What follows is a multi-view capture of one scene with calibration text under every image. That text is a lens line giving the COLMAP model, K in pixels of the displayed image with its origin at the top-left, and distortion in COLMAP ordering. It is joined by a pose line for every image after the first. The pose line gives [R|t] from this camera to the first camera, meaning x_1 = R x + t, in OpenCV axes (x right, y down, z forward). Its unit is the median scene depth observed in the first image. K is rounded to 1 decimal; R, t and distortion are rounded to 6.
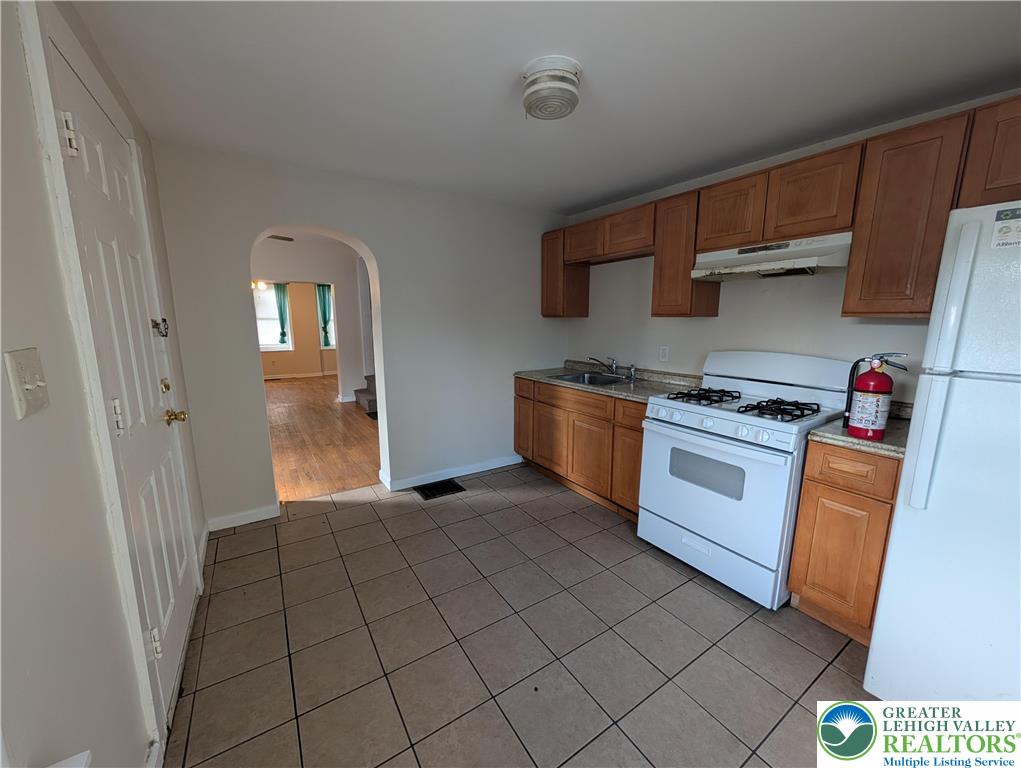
lens RADIAL K [[392.8, 0, 513.5], [0, 392.8, 386.1], [0, 0, 1]] dist [-0.001100, 0.000808]
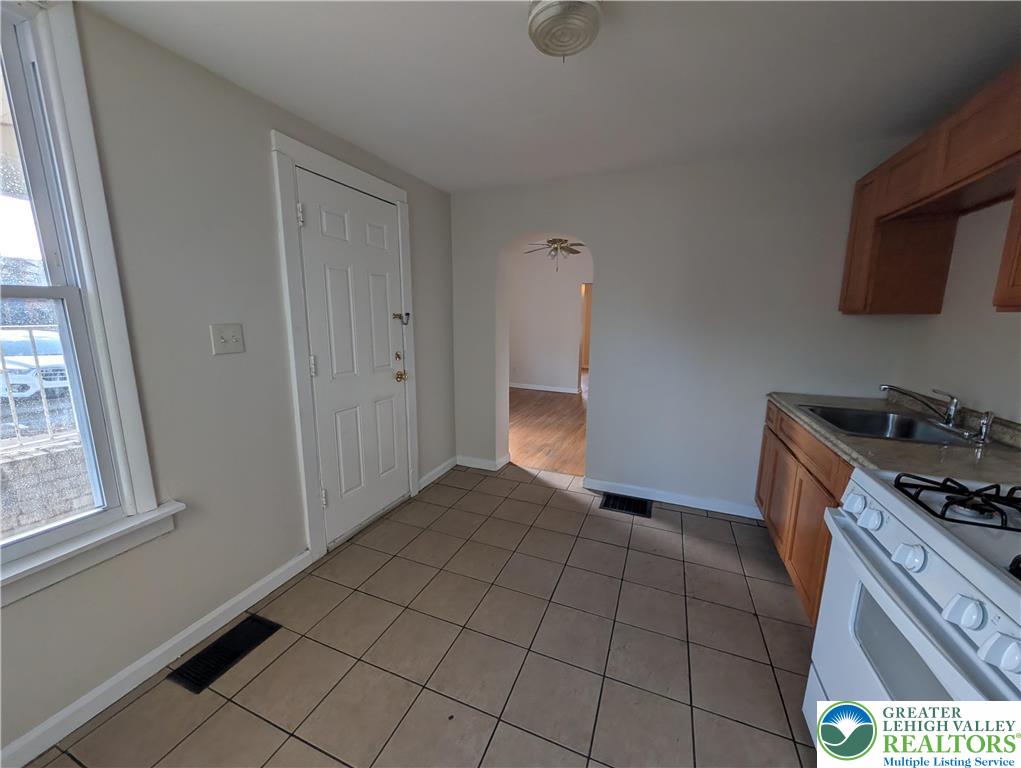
lens RADIAL K [[392.8, 0, 510.3], [0, 392.8, 388.2], [0, 0, 1]] dist [-0.001100, 0.000808]
pose [[0.568782, 0.151650, -0.808387, 0.355177], [-0.146798, 0.985791, 0.081643, -0.036020], [0.809282, 0.072233, 0.582962, 0.245713]]
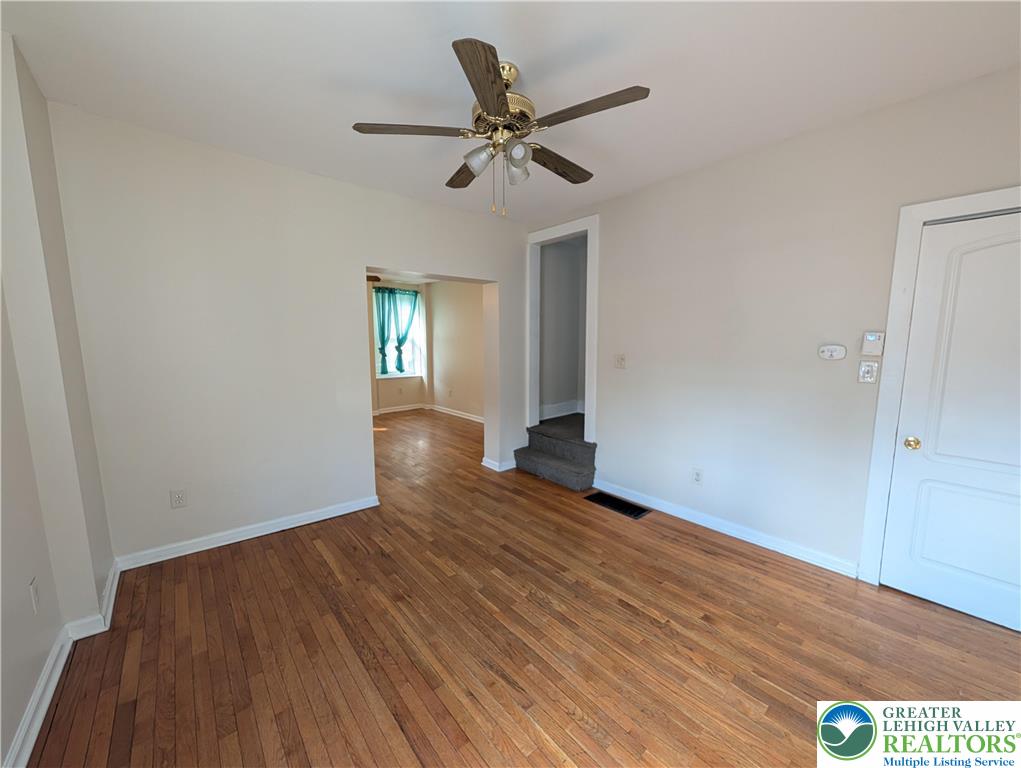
lens RADIAL K [[392.8, 0, 511.4], [0, 392.8, 385.0], [0, 0, 1]] dist [-0.001100, 0.000808]
pose [[0.992620, -0.012293, 0.120640, -1.061328], [0.017392, 0.998995, -0.041298, -0.151571], [-0.120011, 0.043091, 0.991837, 0.803643]]
